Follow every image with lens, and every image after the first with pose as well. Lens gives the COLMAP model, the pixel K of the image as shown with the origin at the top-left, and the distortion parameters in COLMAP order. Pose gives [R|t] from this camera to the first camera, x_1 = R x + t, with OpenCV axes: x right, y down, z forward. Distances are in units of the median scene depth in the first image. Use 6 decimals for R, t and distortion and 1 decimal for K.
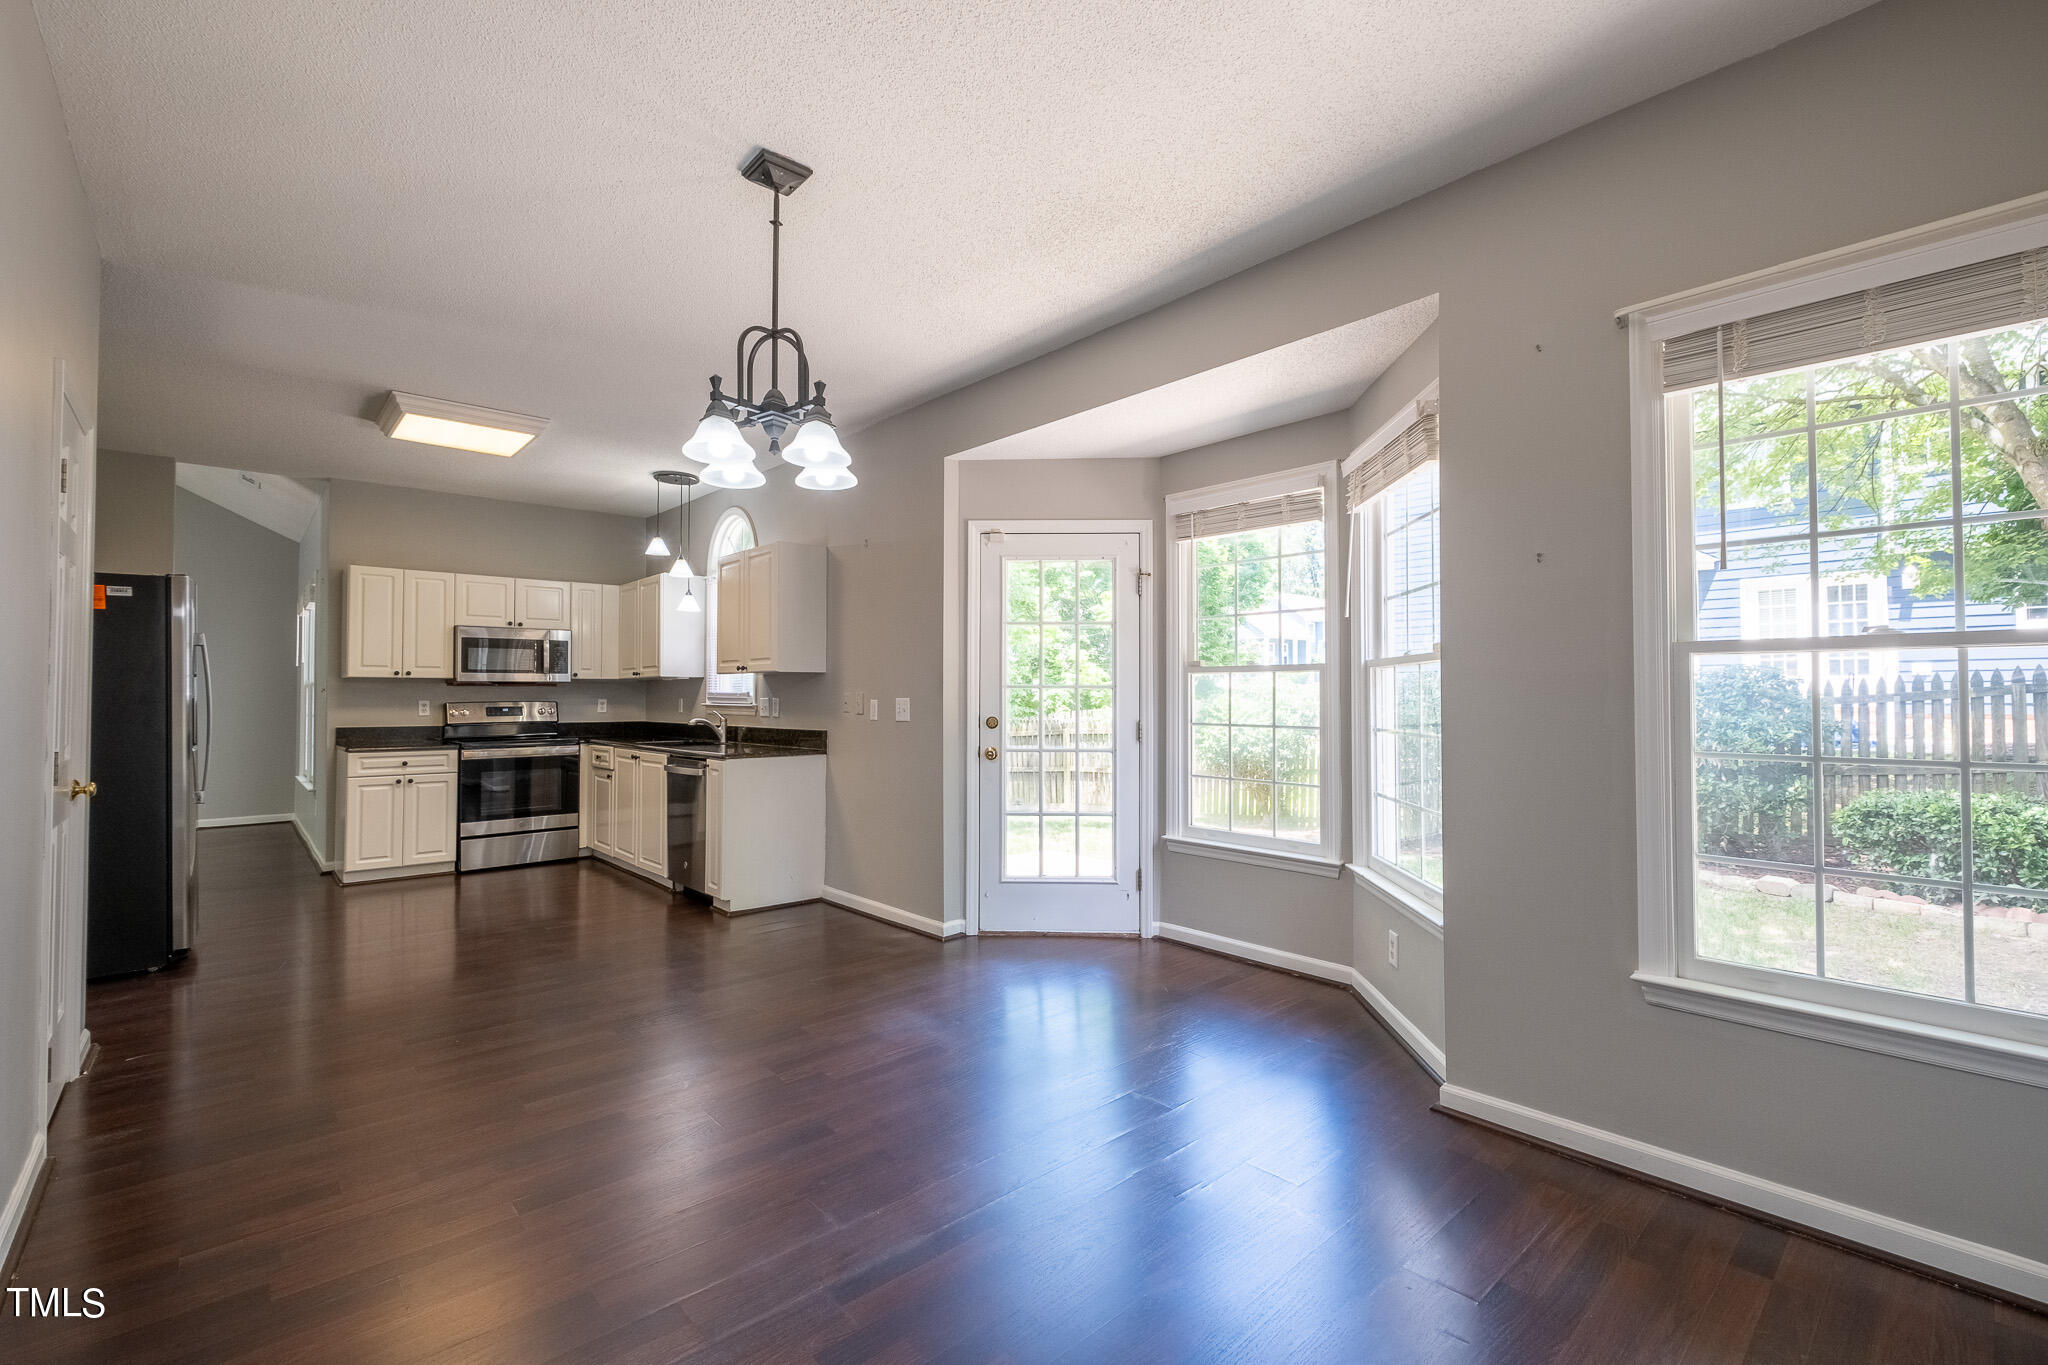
lens RADIAL K [[878.4, 0, 1024.0], [0, 878.4, 682.5], [0, 0, 1]] dist [0.000536, -0.000160]
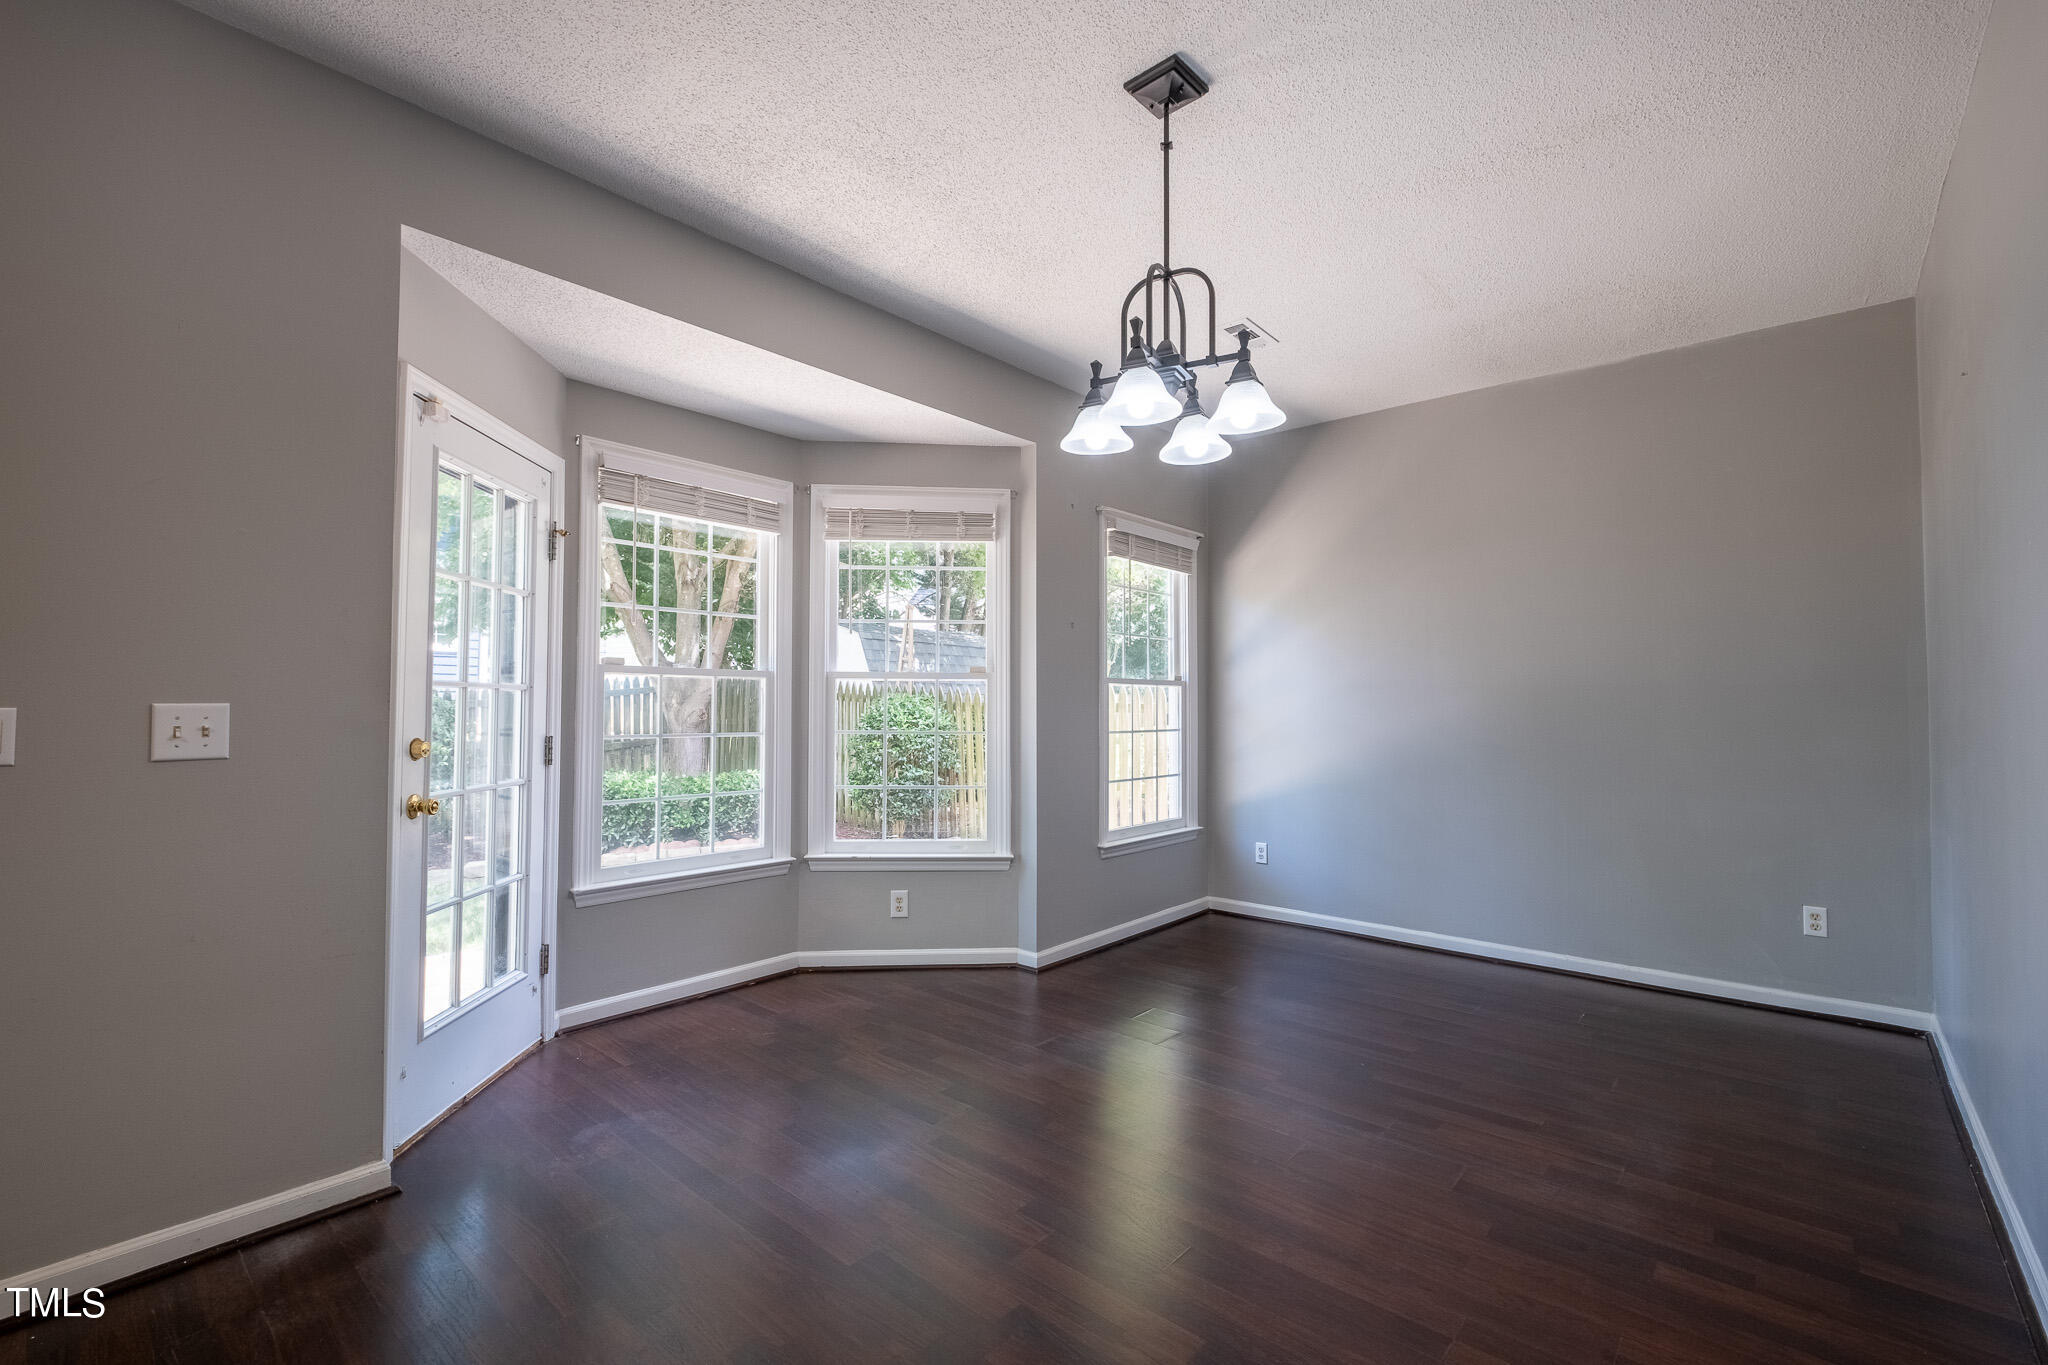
lens RADIAL K [[885.2, 0, 1037.5], [0, 885.2, 675.6], [0, 0, 1]] dist [-0.001234, -0.001218]
pose [[-0.116895, 0.035443, 0.992512, -0.732559], [-0.019774, 0.999082, -0.038007, 0.016984], [-0.992947, -0.024069, -0.116087, 0.806682]]
